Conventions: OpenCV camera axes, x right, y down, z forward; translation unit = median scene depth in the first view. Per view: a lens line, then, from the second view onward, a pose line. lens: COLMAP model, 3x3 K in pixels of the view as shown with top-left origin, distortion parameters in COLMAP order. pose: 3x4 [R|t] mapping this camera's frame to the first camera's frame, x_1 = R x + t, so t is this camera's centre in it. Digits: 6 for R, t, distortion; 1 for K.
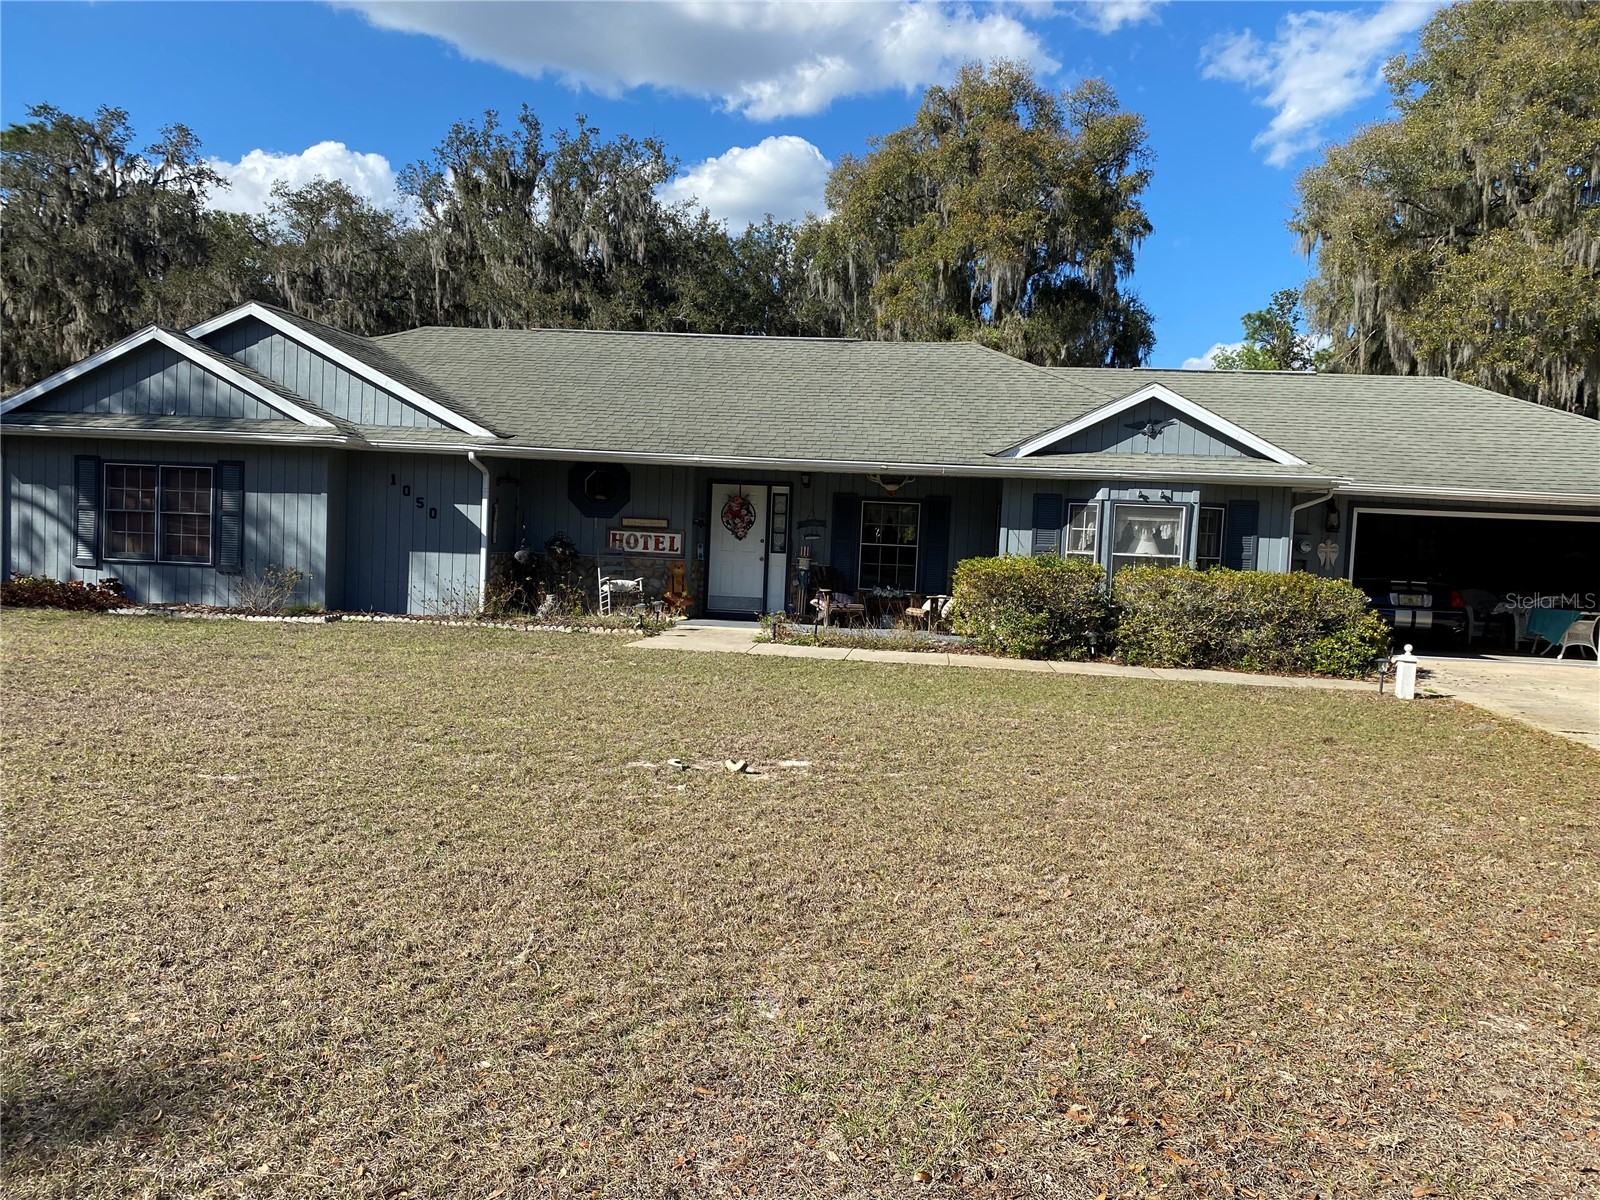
lens RADIAL K [[1213.1, 0, 804.8], [0, 1213.1, 554.5], [0, 0, 1]] dist [0.055479, -0.083785]
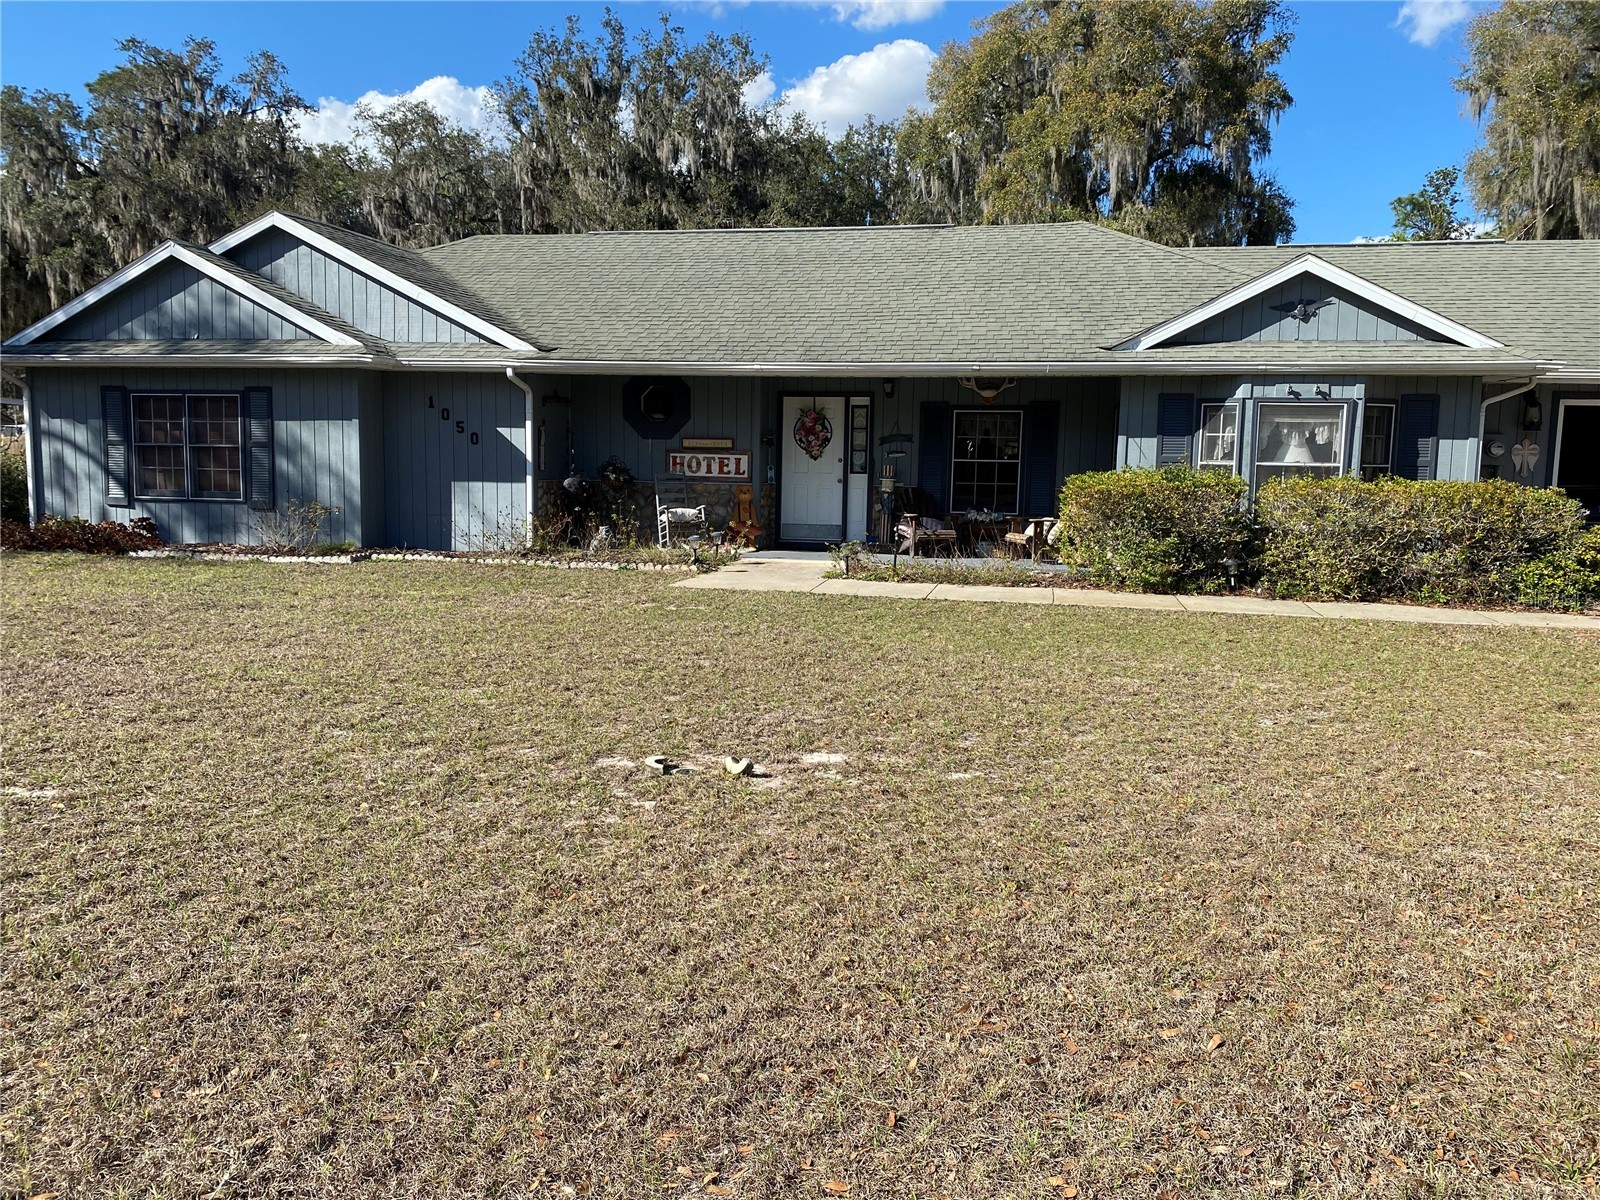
lens RADIAL K [[1217.3, 0, 792.1], [0, 1217.3, 551.8], [0, 0, 1]] dist [0.015966, -0.004941]
pose [[0.994078, -0.017798, -0.107204, 0.024045], [0.024458, 0.997830, 0.061139, 0.000688], [0.105883, -0.063399, 0.992355, 0.122661]]
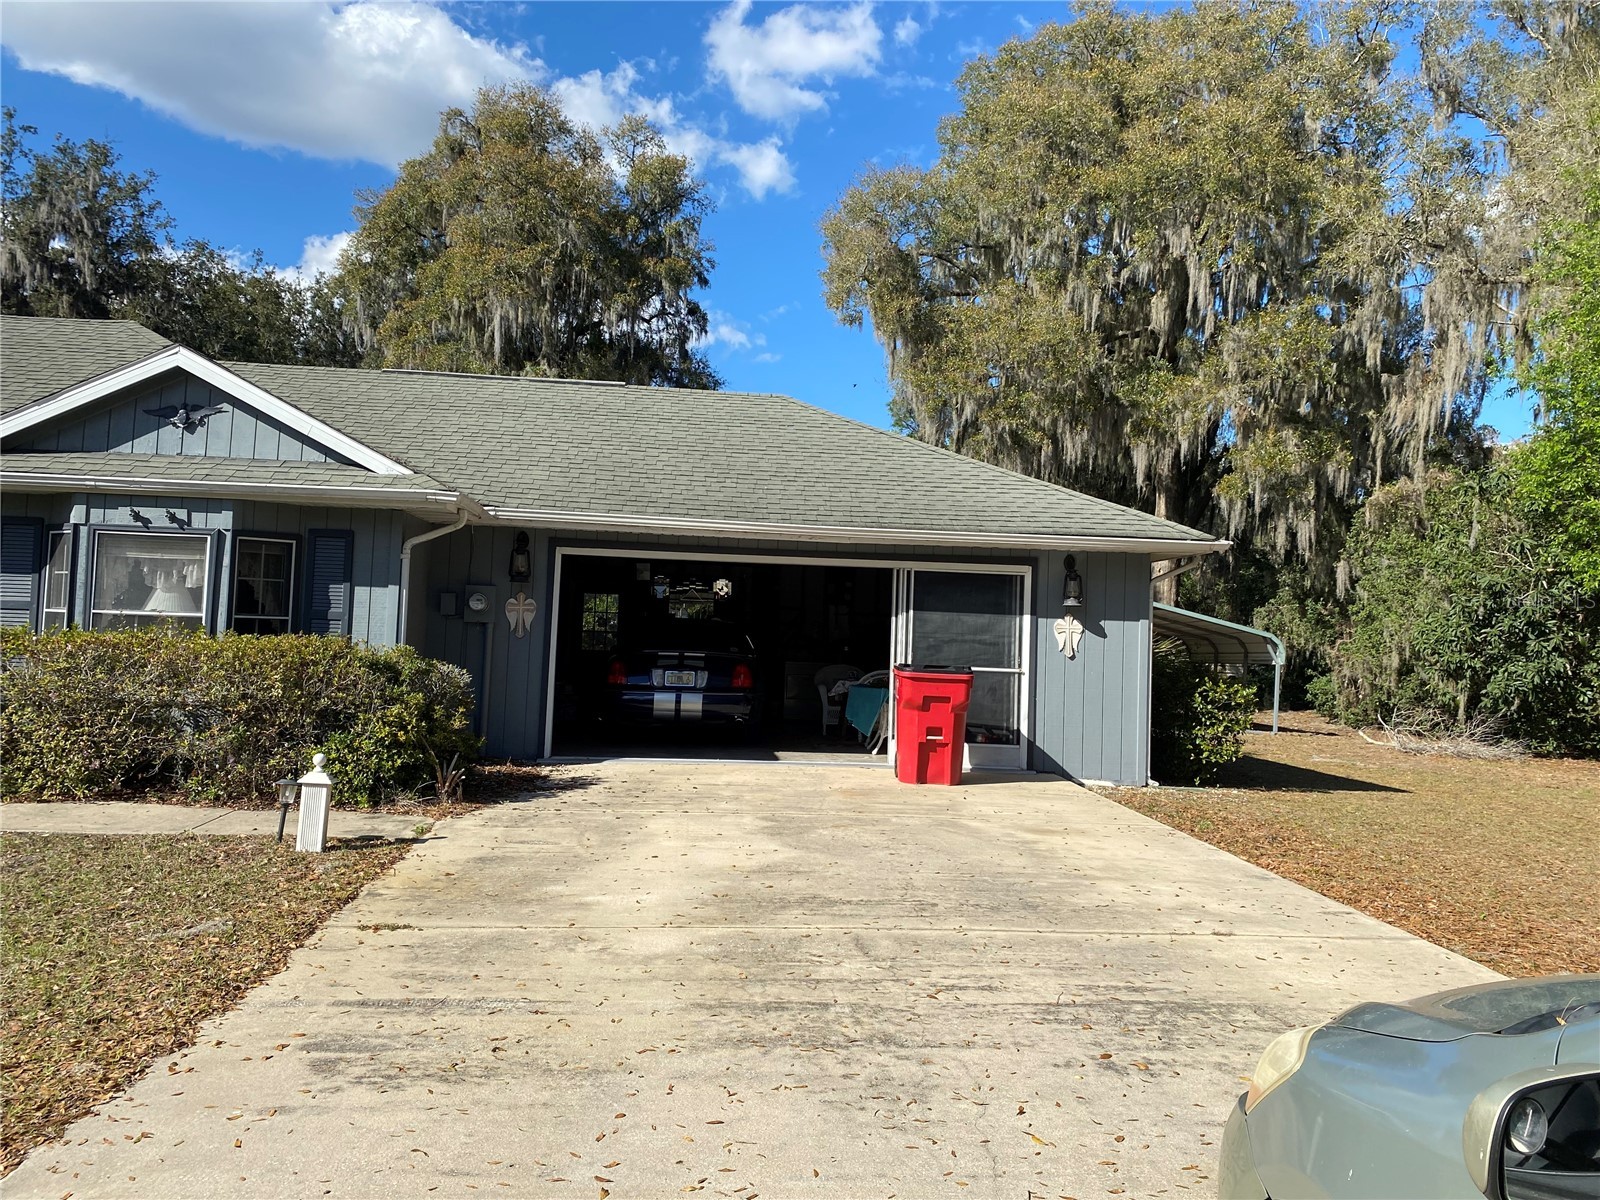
lens RADIAL K [[1213.1, 0, 804.8], [0, 1213.1, 554.5], [0, 0, 1]] dist [0.055479, -0.083785]
pose [[0.977590, 0.004338, 0.210475, 0.429321], [0.011925, 0.997041, -0.075937, 0.019924], [-0.210181, 0.076745, 0.974646, 0.283159]]
